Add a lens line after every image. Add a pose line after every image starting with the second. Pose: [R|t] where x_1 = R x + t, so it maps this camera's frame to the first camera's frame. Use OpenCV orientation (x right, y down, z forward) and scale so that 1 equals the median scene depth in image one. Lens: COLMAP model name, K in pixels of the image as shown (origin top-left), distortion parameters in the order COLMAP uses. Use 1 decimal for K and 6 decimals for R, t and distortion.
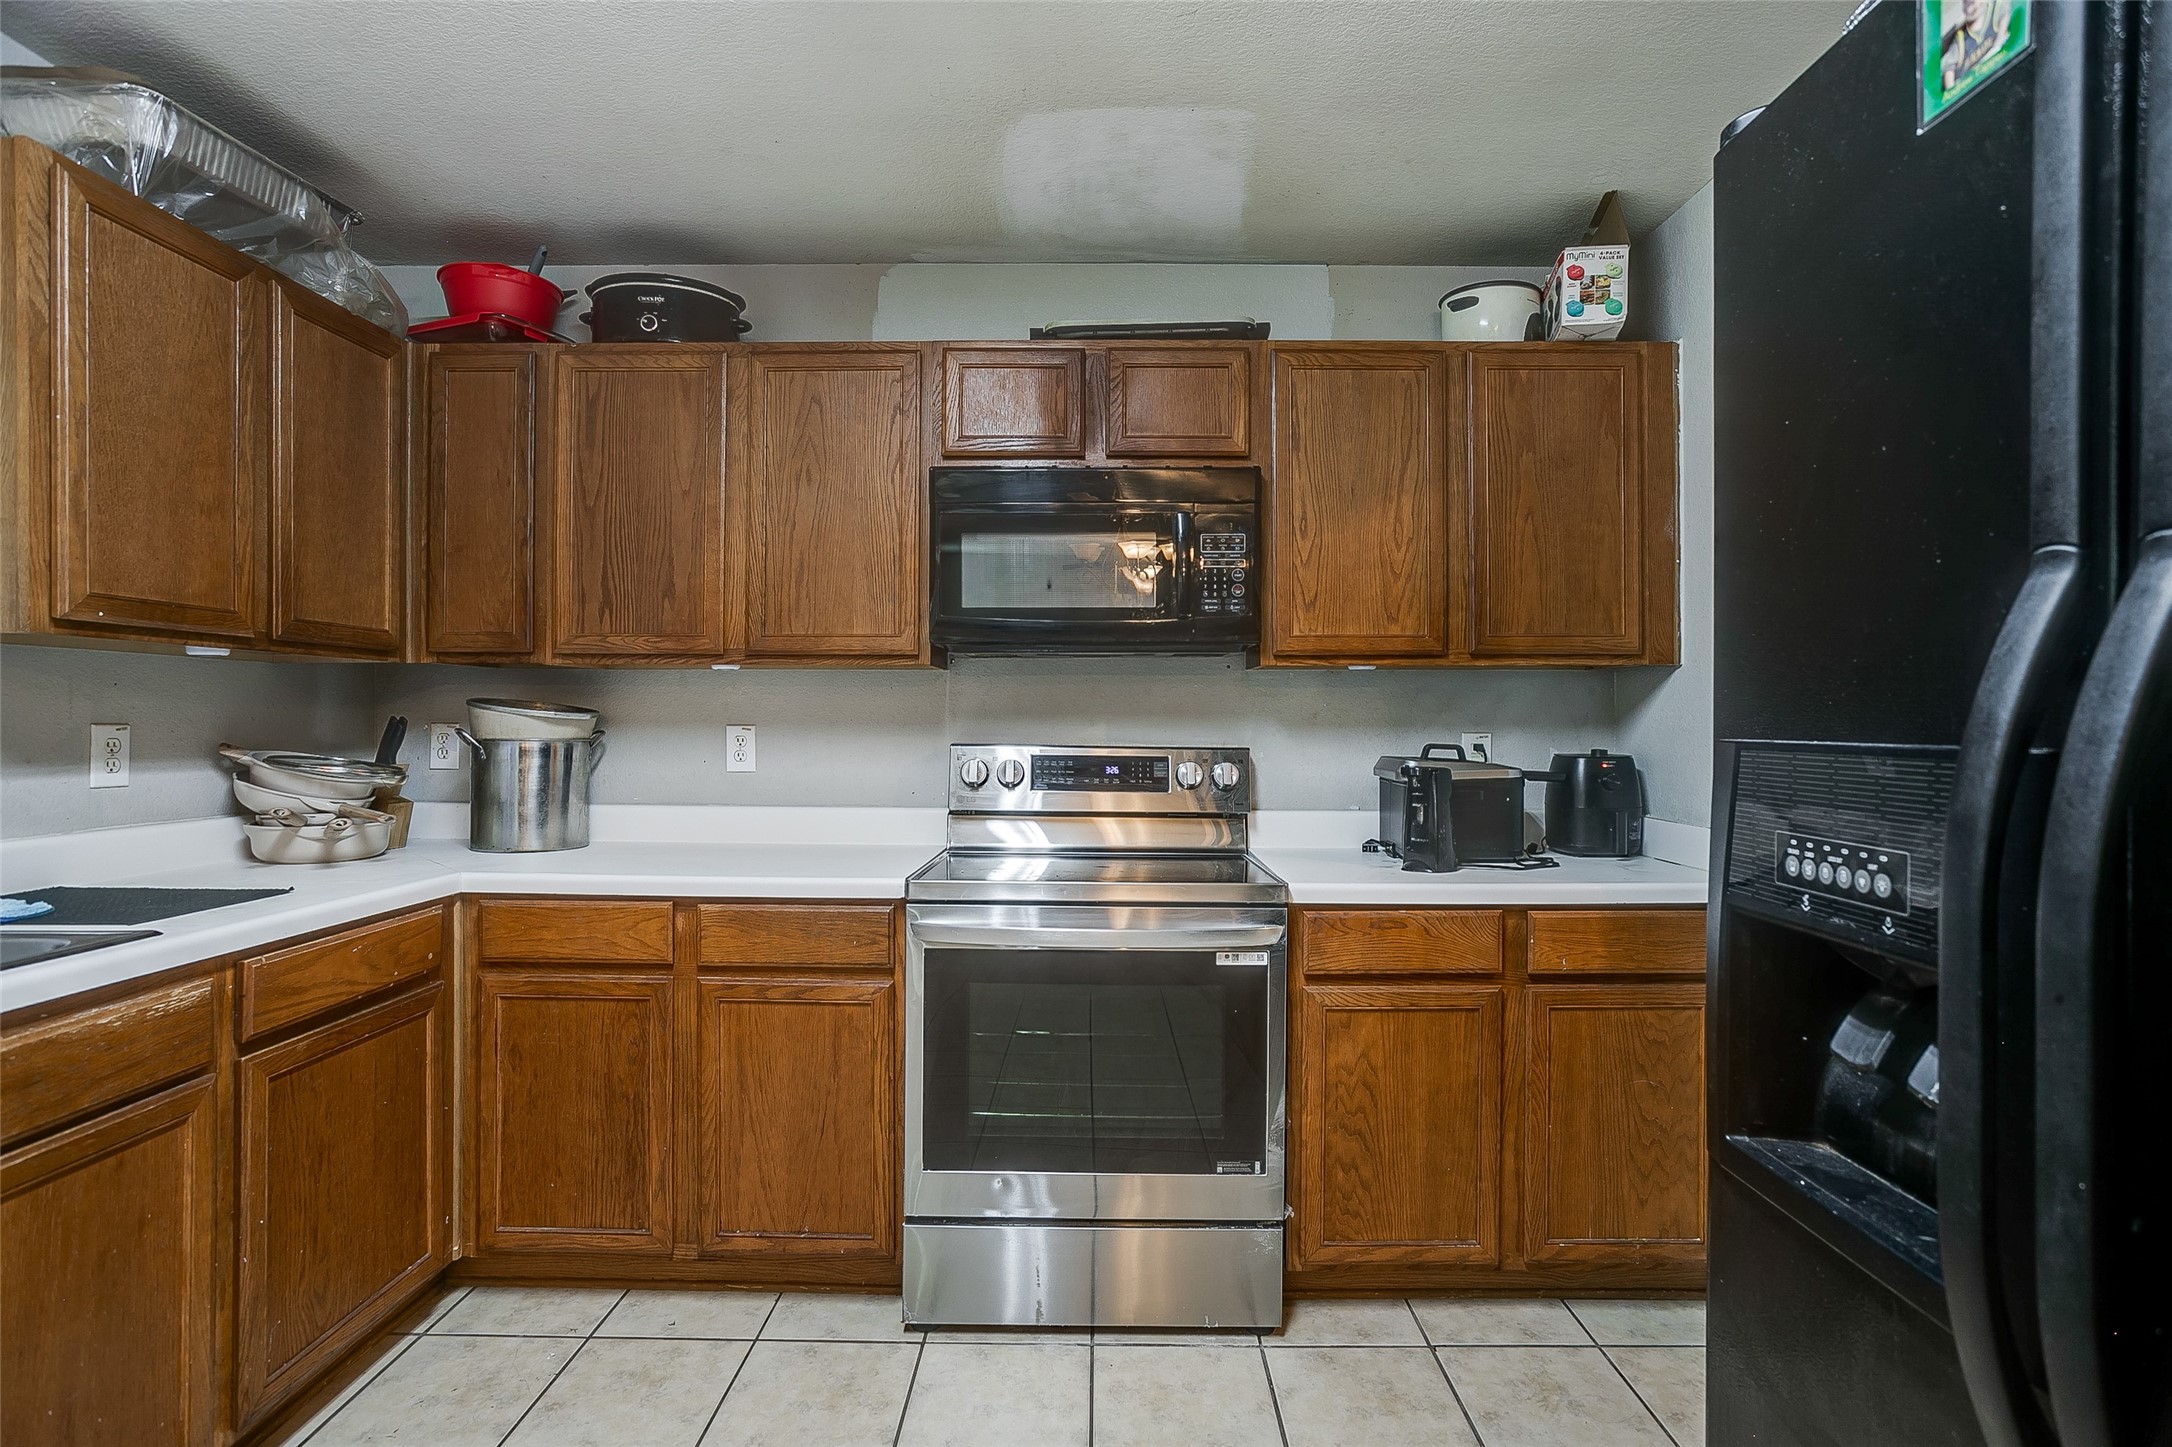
lens RADIAL K [[1059.1, 0, 1083.5], [0, 1059.1, 716.3], [0, 0, 1]] dist [-0.047139, 0.026653]
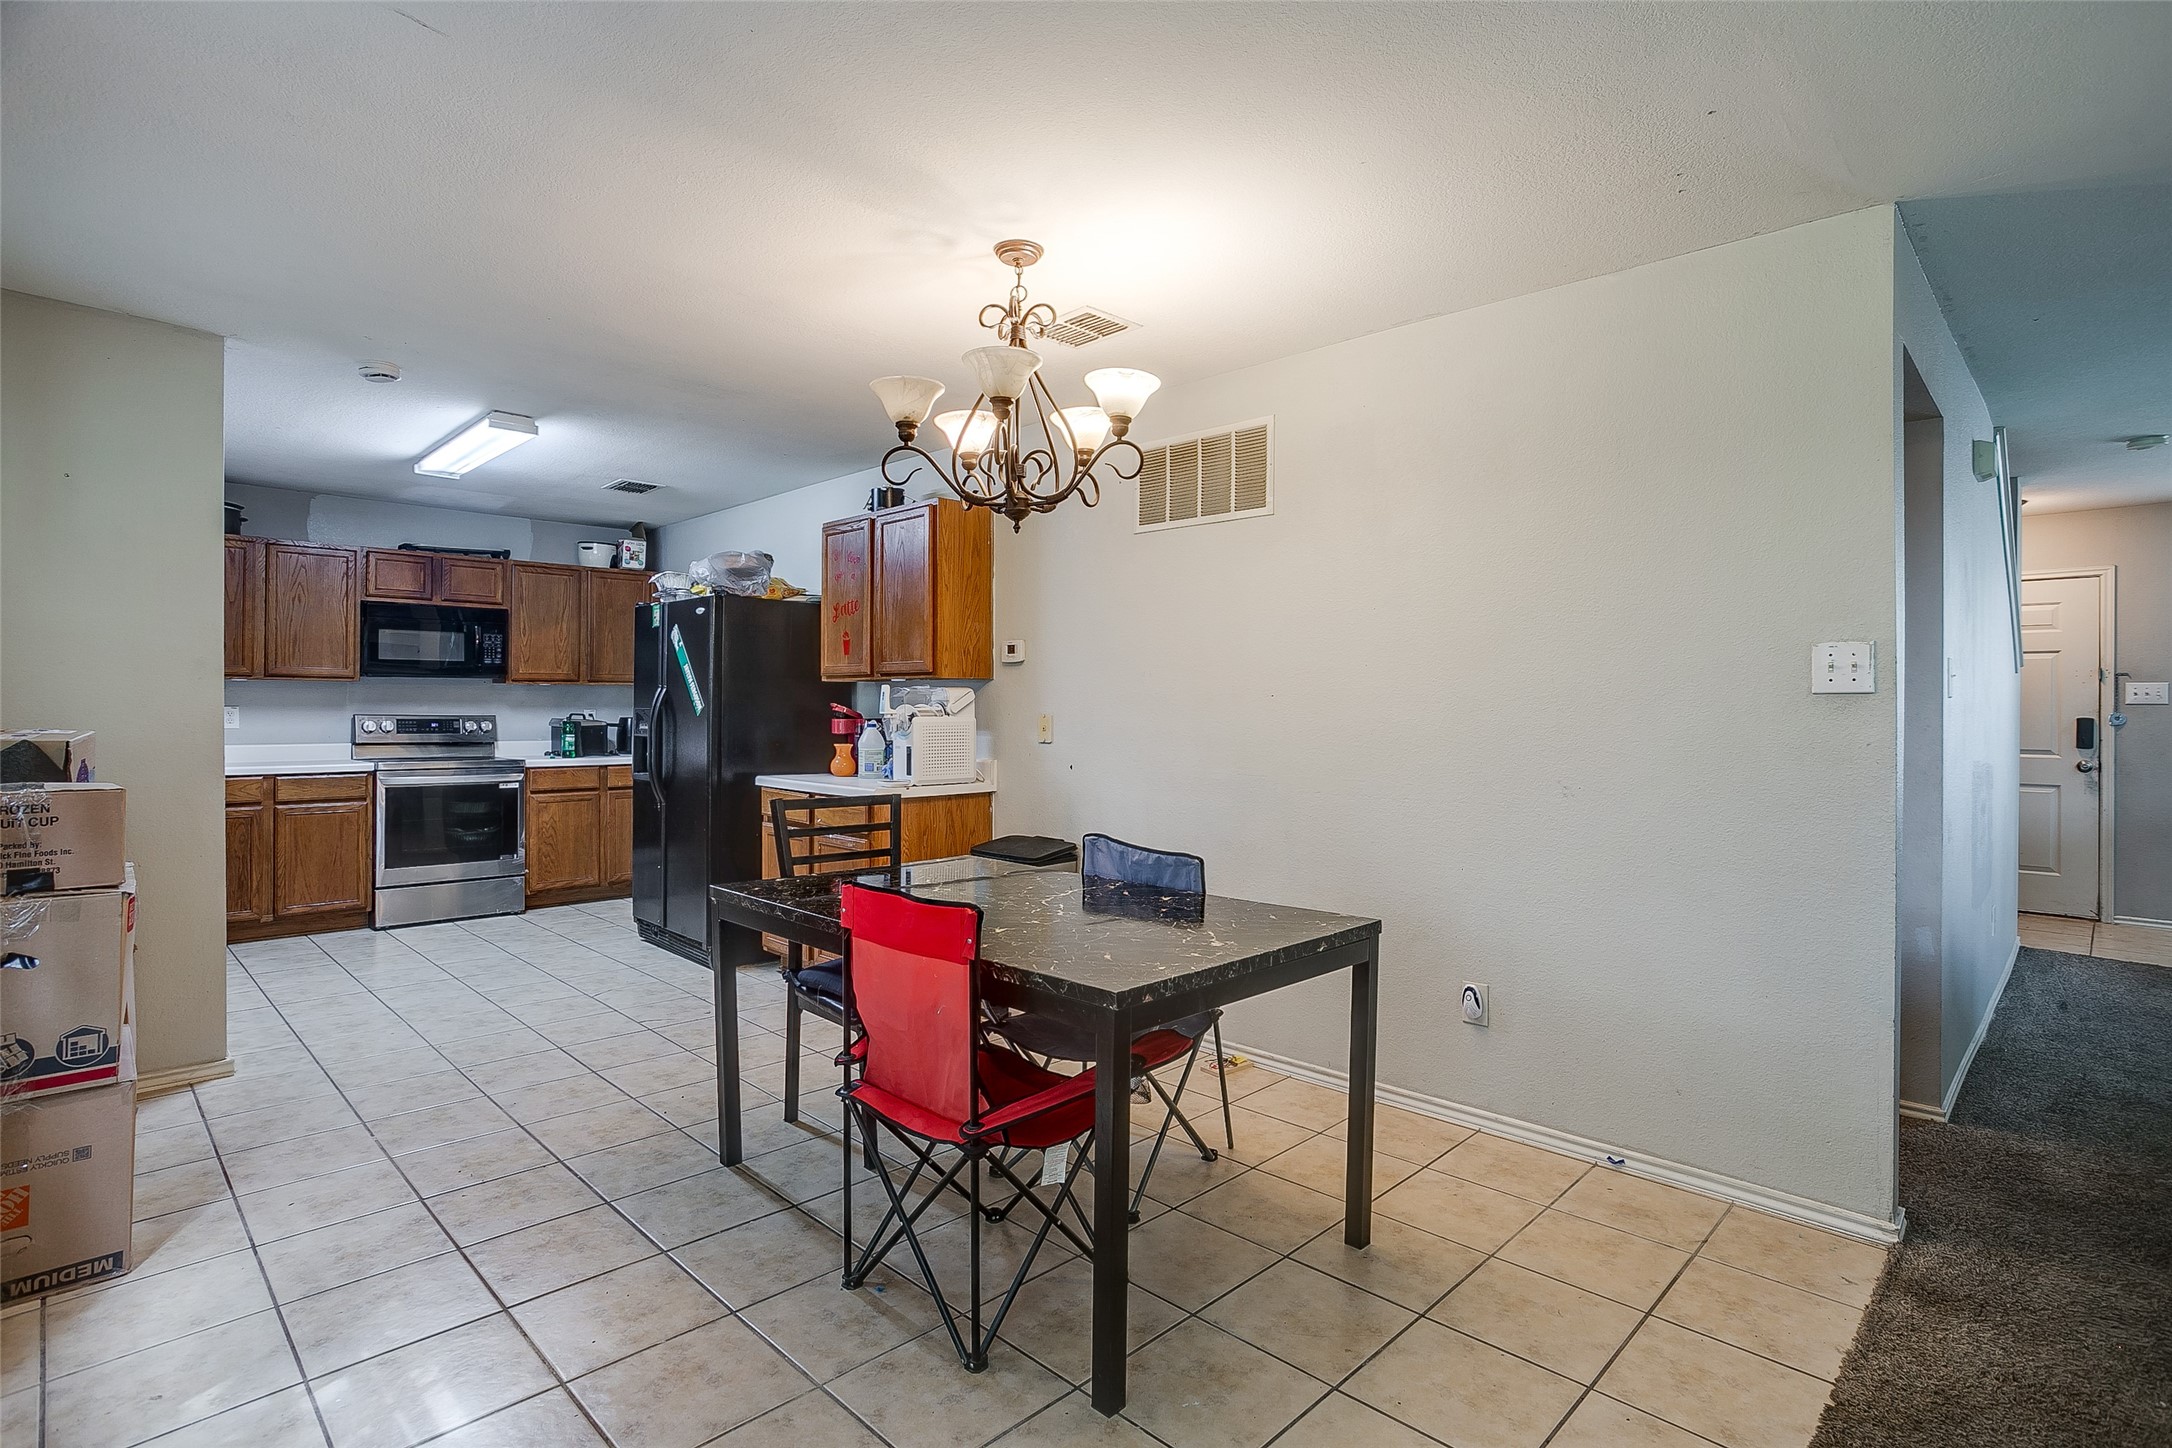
lens RADIAL K [[1059.1, 0, 1088.1], [0, 1059.1, 706.5], [0, 0, 1]] dist [-0.047139, 0.026653]
pose [[0.694874, -0.000259, 0.719132, -0.715236], [-0.004903, 0.999975, 0.005097, -0.011532], [-0.719115, -0.007067, 0.694855, -1.895053]]
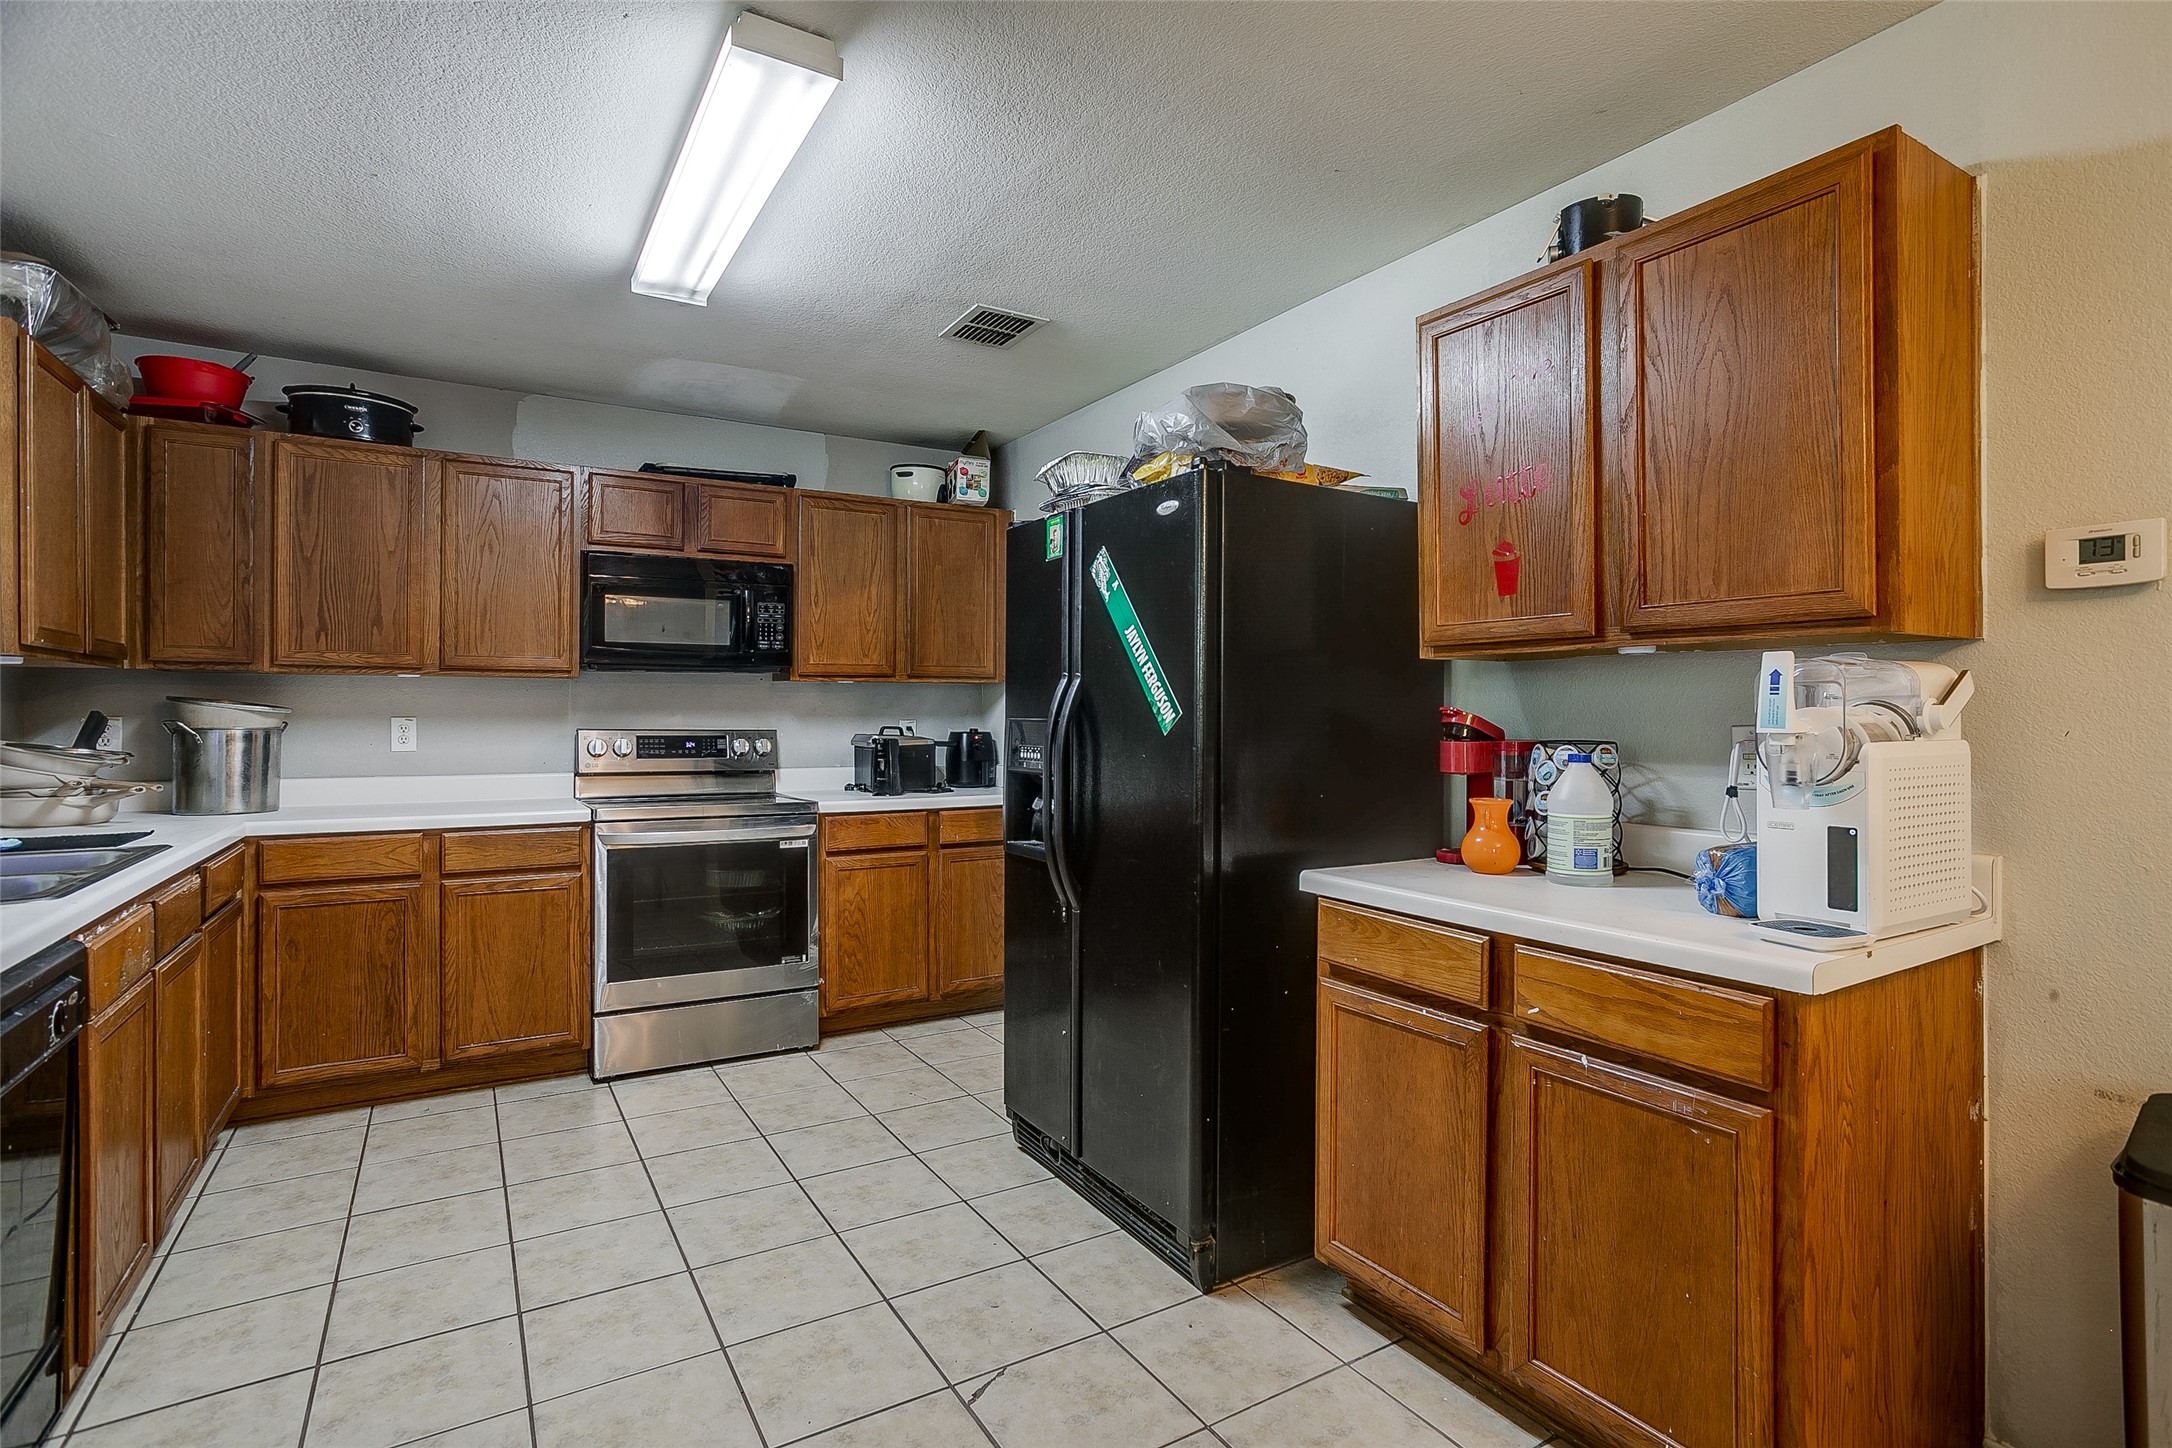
lens RADIAL K [[1059.1, 0, 1090.4], [0, 1059.1, 713.6], [0, 0, 1]] dist [-0.047139, 0.026653]
pose [[0.845915, -0.001913, 0.533314, -0.335608], [-0.000434, 0.999991, 0.004275, -0.002473], [-0.533317, -0.003848, 0.845907, -0.701446]]
